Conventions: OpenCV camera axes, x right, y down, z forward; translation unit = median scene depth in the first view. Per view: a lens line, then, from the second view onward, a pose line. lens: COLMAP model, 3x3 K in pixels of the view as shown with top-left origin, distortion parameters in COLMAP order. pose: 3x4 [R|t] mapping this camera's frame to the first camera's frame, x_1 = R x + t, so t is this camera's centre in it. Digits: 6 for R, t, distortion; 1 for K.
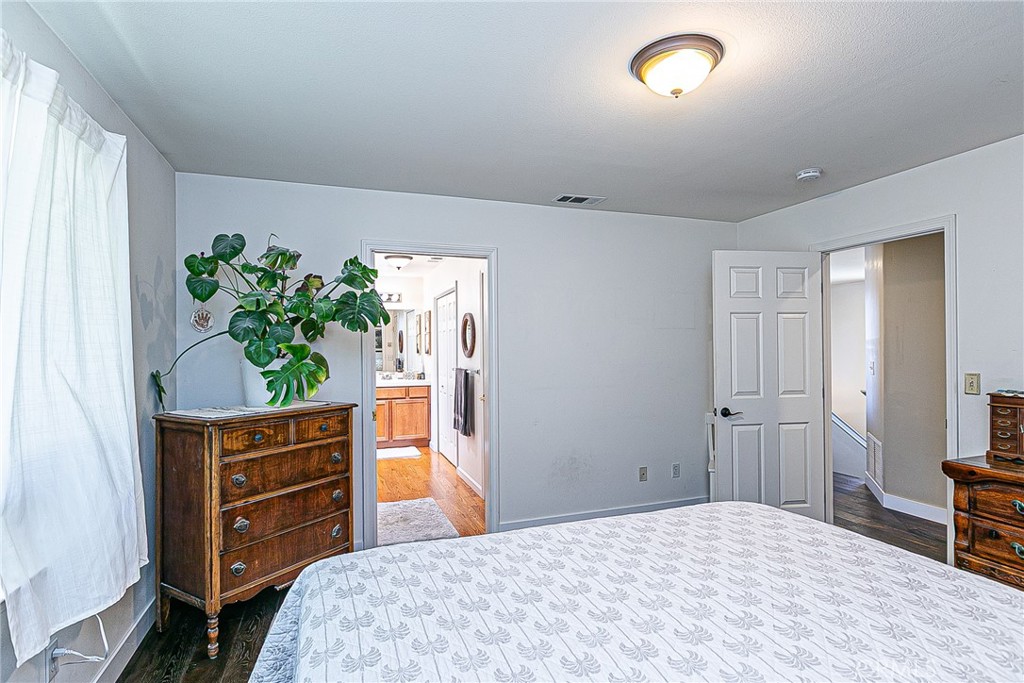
lens RADIAL K [[514.8, 0, 512.0], [0, 514.8, 341.5], [0, 0, 1]] dist [-0.019108, -0.000513]
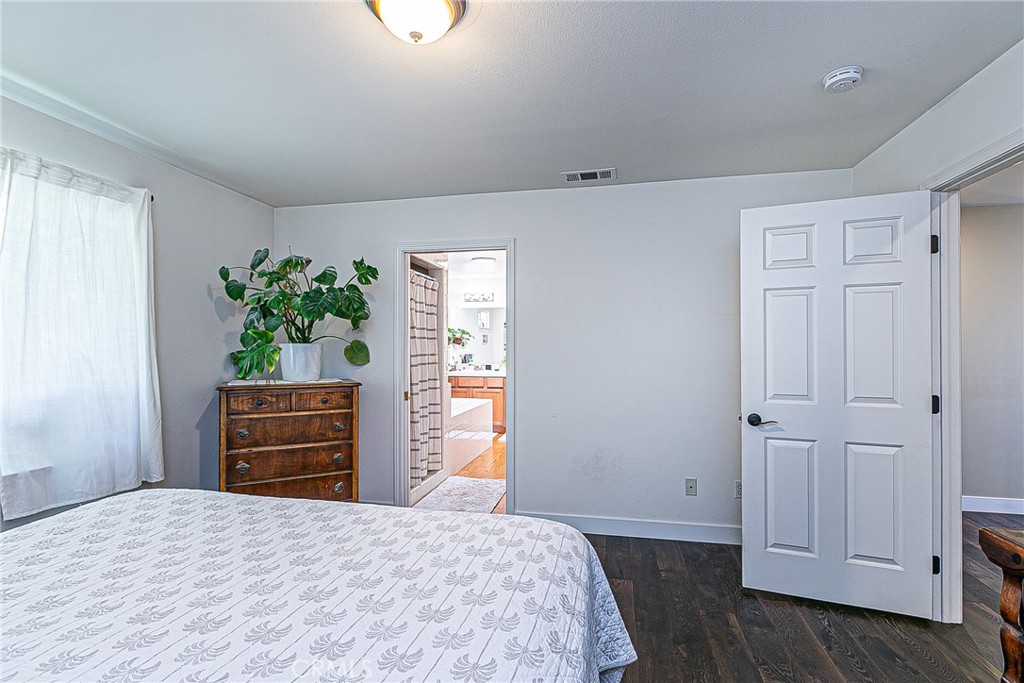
lens RADIAL K [[480.0, 0, 512.0], [0, 480.0, 341.5], [0, 0, 1]] dist [-0.016996, -0.000175]
pose [[0.855704, 0.002097, -0.517461, 0.593148], [-0.000522, 0.999995, 0.003189, 0.023647], [0.517465, -0.002459, 0.855701, 0.252655]]
